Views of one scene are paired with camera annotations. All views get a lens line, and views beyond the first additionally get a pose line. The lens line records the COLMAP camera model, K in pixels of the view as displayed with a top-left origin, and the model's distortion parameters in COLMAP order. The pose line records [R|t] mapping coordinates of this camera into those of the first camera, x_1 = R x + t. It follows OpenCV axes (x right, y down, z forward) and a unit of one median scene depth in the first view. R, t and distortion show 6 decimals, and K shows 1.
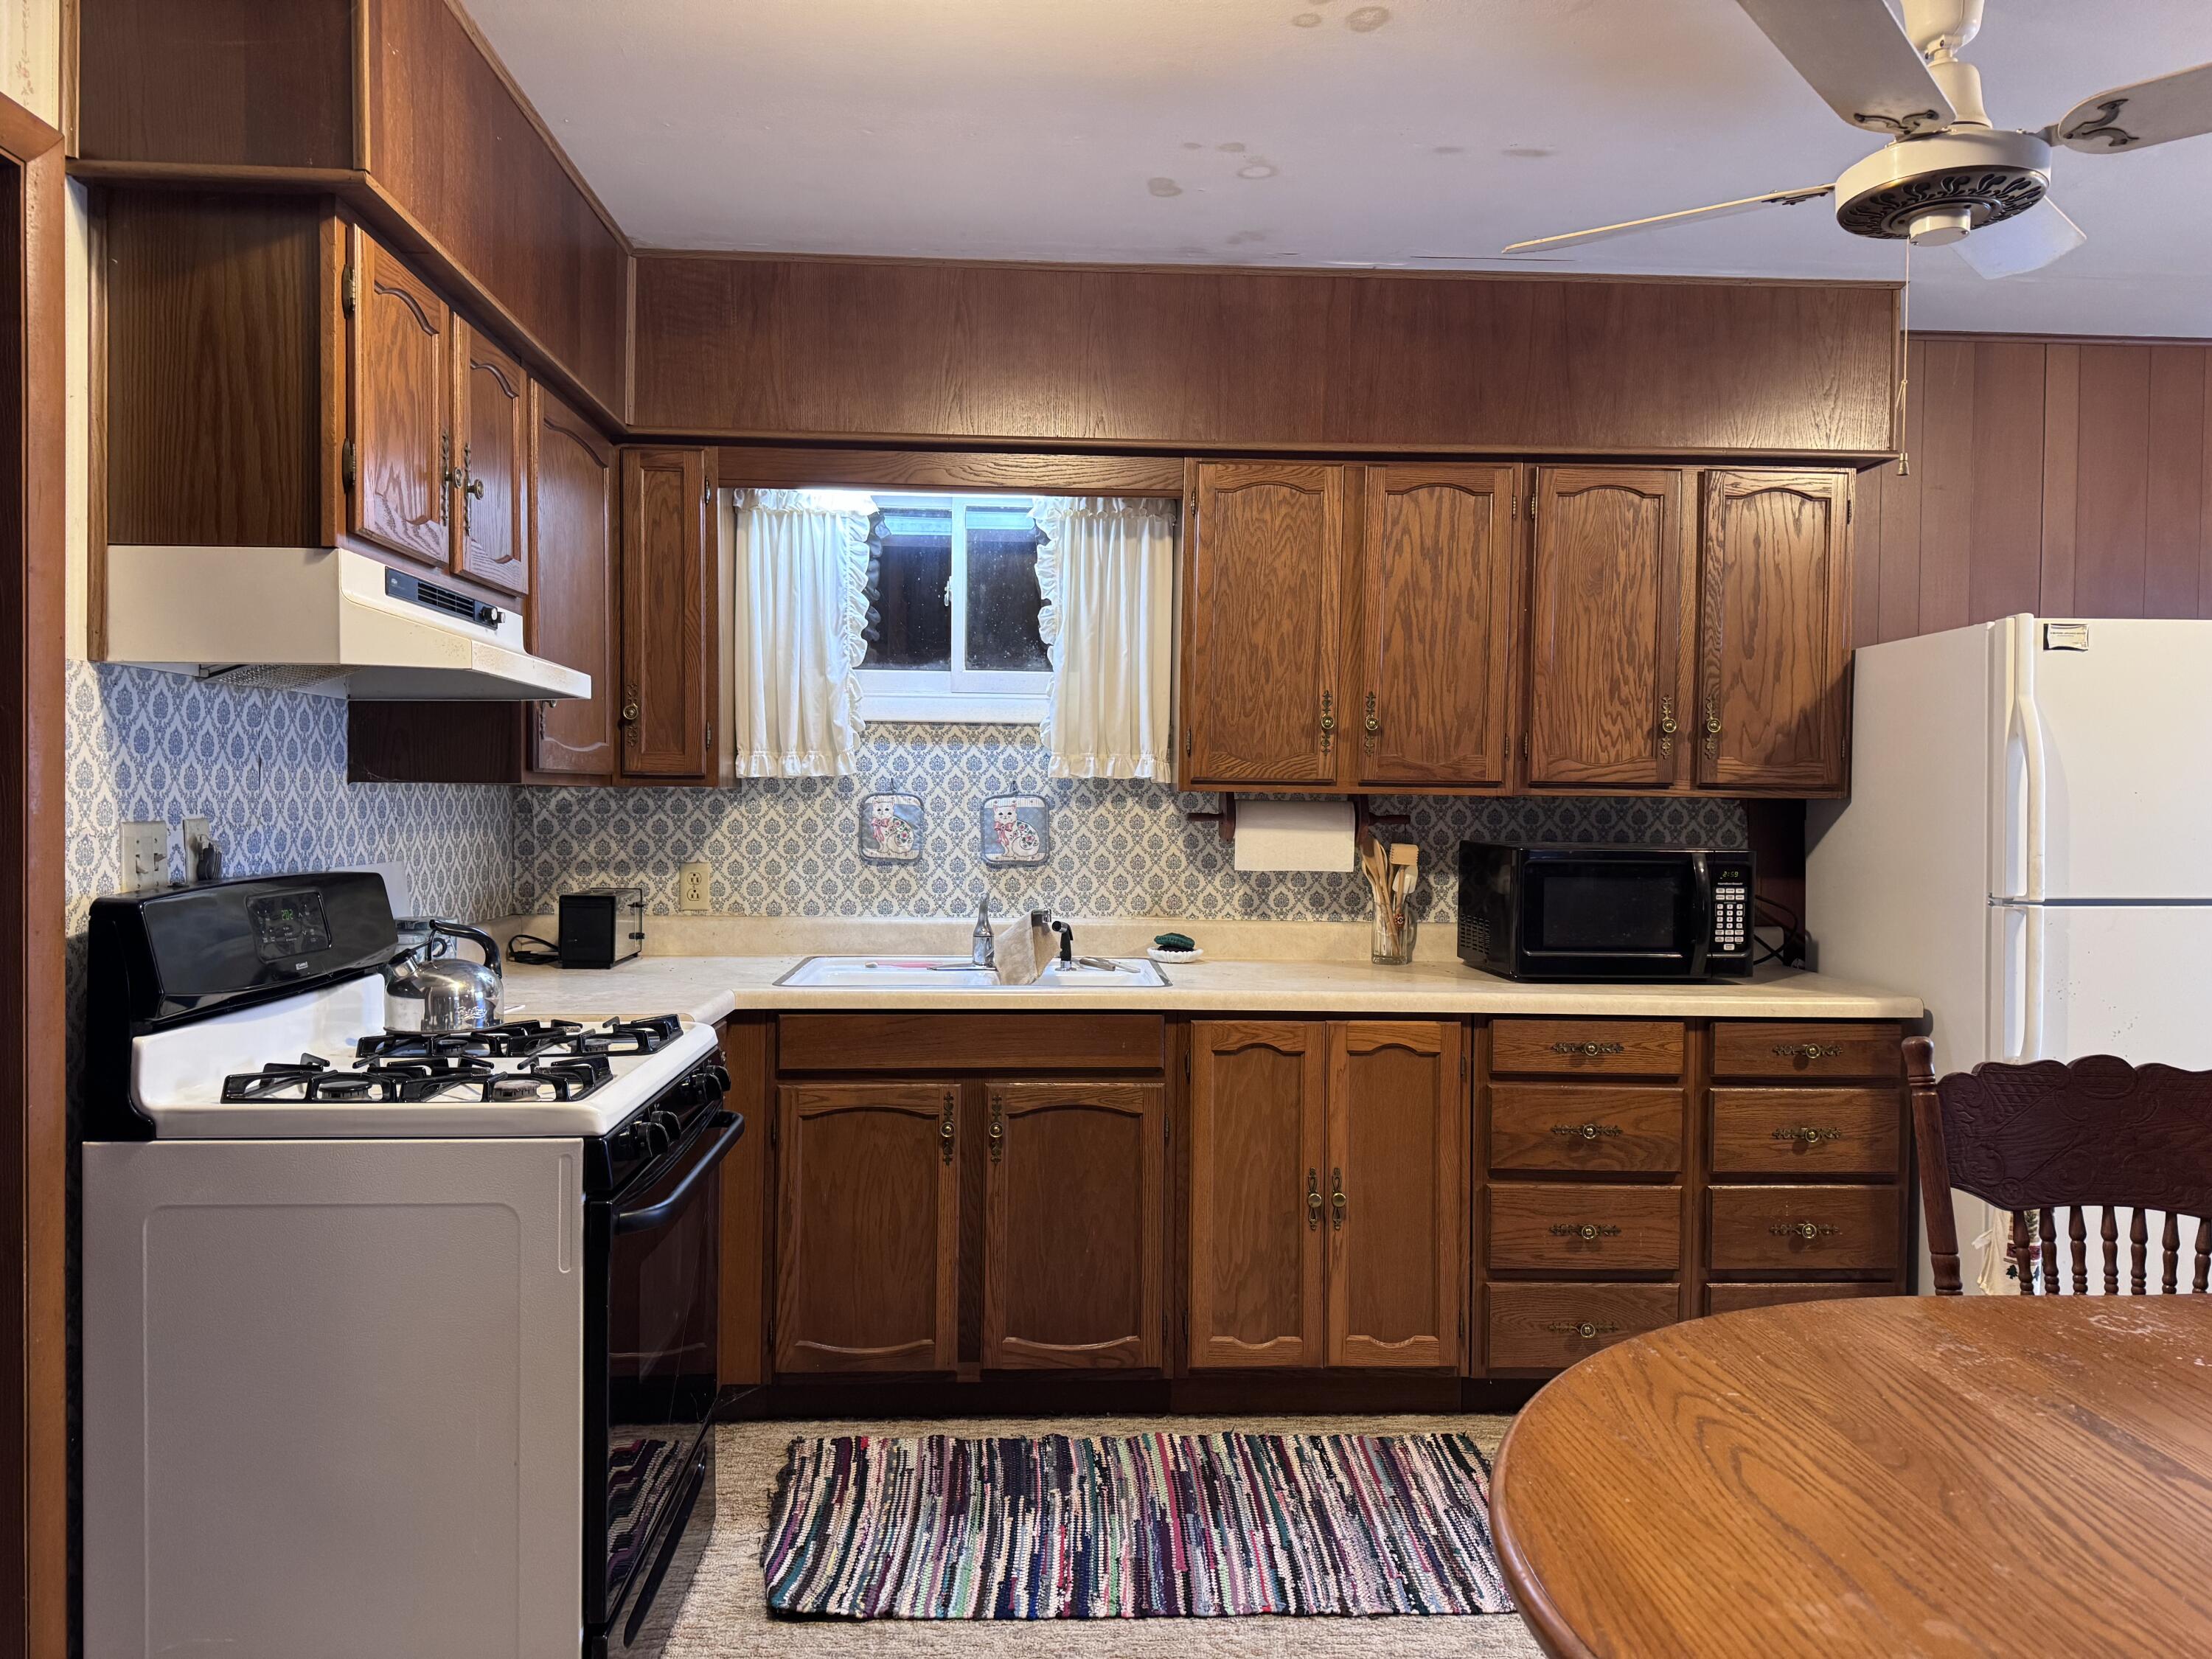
lens RADIAL K [[1548.7, 0, 1104.0], [0, 1548.7, 813.8], [0, 0, 1]] dist [0.020769, -0.011618]
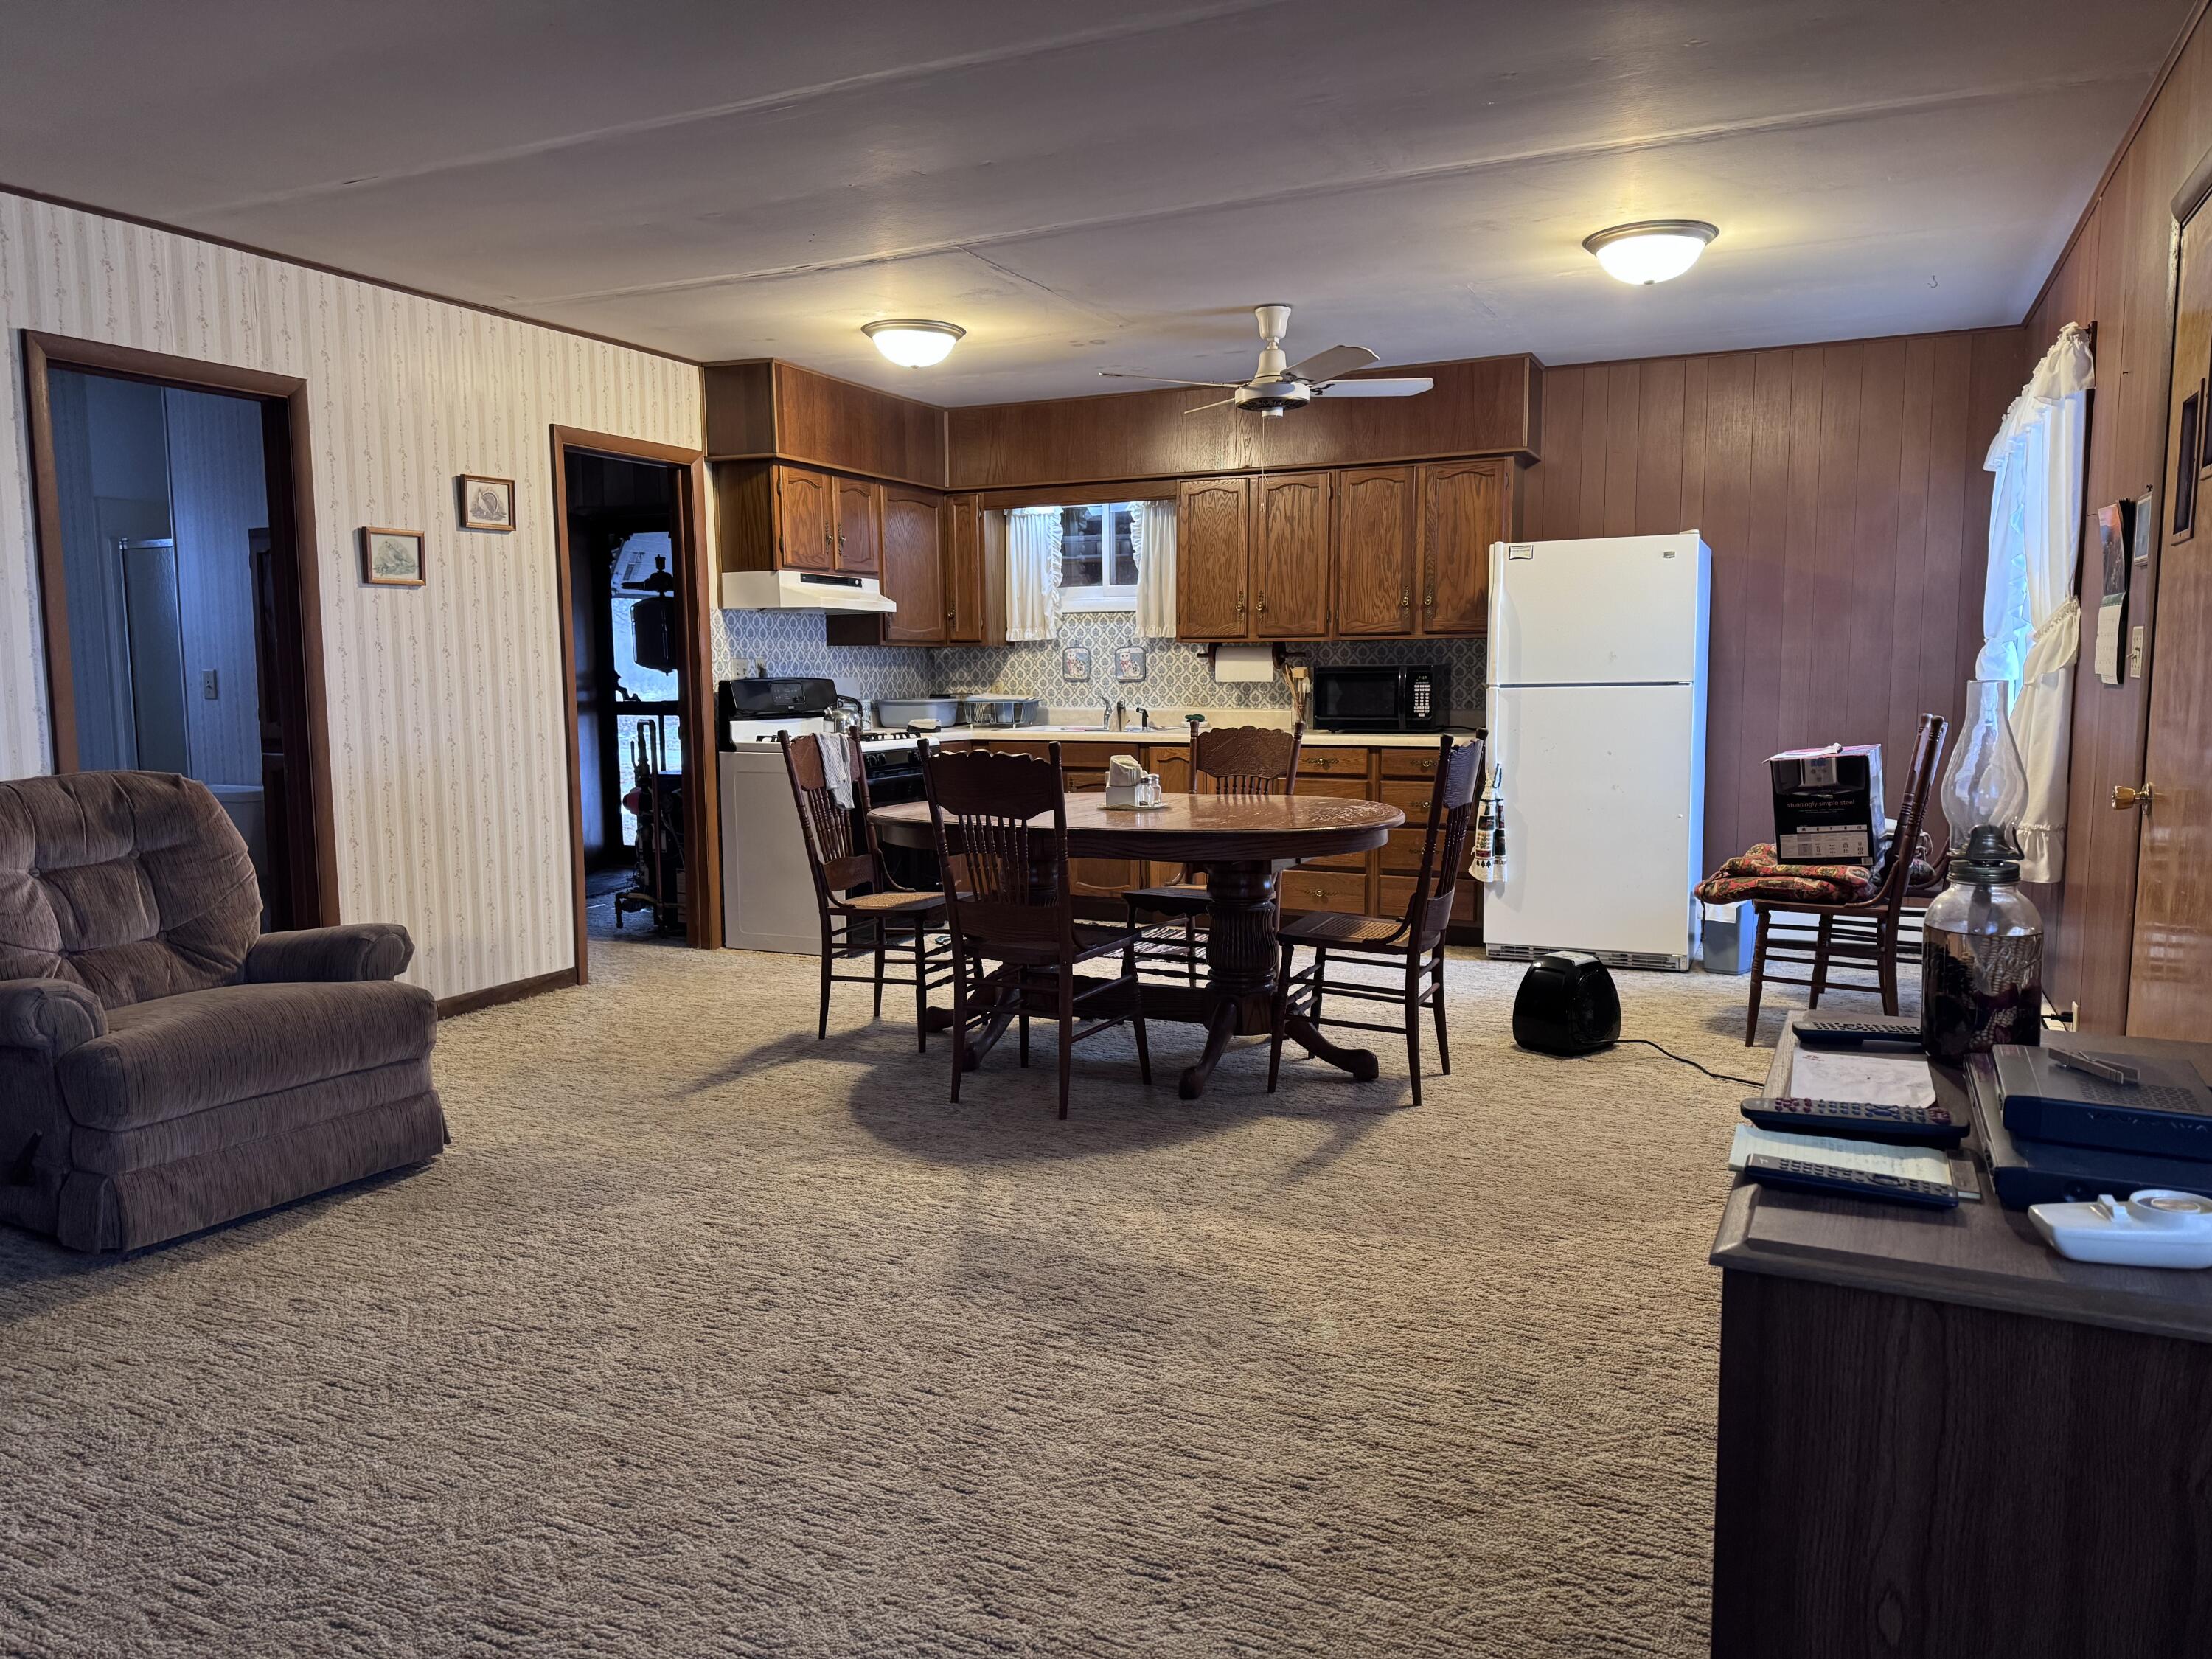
lens RADIAL K [[1548.7, 0, 1108.1], [0, 1548.7, 834.3], [0, 0, 1]] dist [0.020769, -0.011618]
pose [[0.881120, 0.033359, -0.471715, 0.921677], [0.011673, 0.995671, 0.092216, 0.047302], [0.472749, -0.086760, 0.876916, -0.860284]]
